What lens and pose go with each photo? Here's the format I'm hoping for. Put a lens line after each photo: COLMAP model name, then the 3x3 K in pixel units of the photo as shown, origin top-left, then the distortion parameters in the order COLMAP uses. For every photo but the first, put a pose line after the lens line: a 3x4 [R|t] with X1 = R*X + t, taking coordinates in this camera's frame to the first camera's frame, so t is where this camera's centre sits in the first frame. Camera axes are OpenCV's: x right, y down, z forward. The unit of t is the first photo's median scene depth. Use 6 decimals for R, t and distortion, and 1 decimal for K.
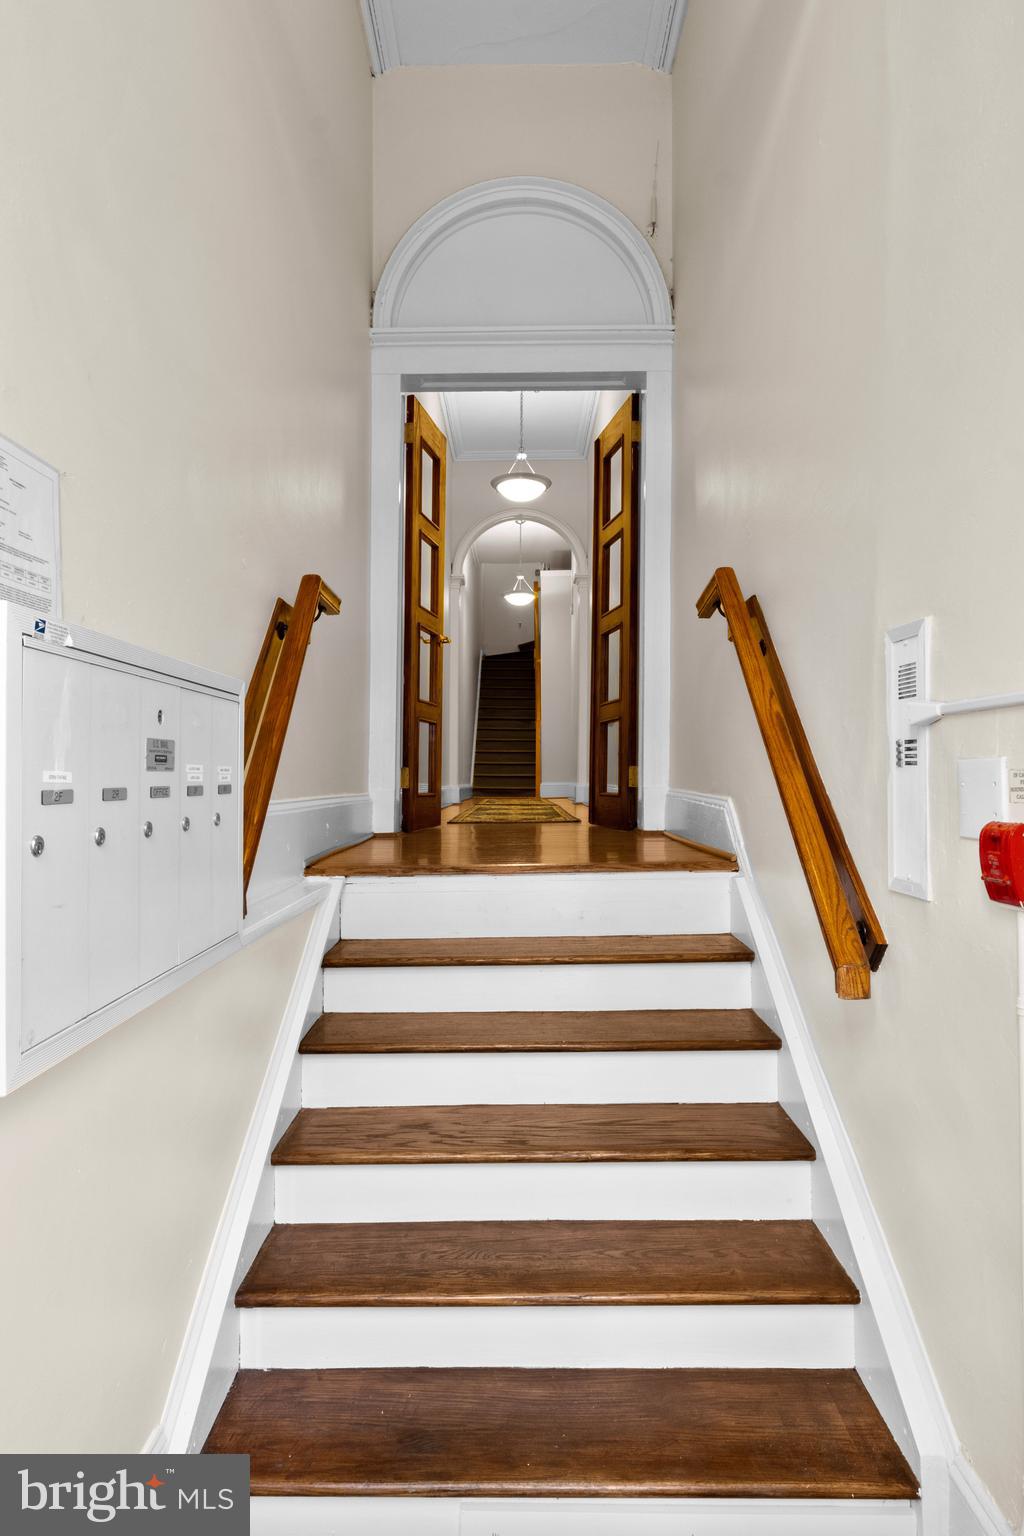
lens RADIAL K [[860.5, 0, 509.2], [0, 860.5, 770.6], [0, 0, 1]] dist [-0.000428, -0.000025]
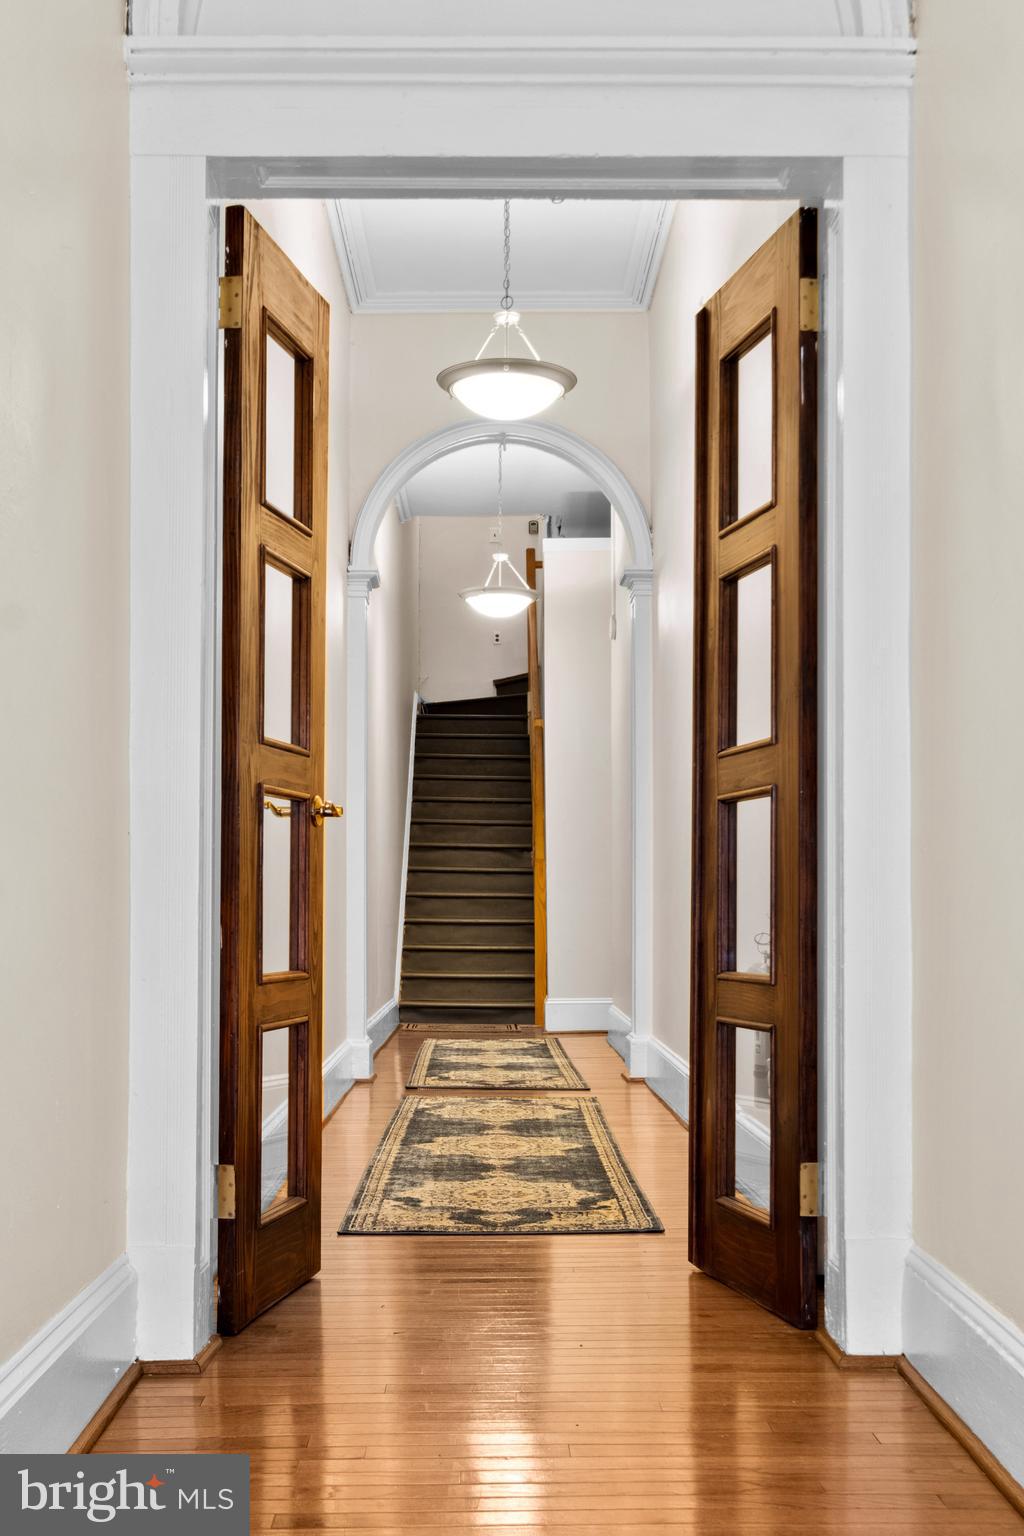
lens RADIAL K [[1512.9, 0, 514.1], [0, 1512.9, 767.2], [0, 0, 1]] dist [-0.006883, 0.000000]
pose [[0.999406, -0.006301, 0.033894, -0.012171], [0.006339, 0.999979, -0.001017, -0.175433], [-0.033887, 0.001231, 0.999425, 0.302131]]
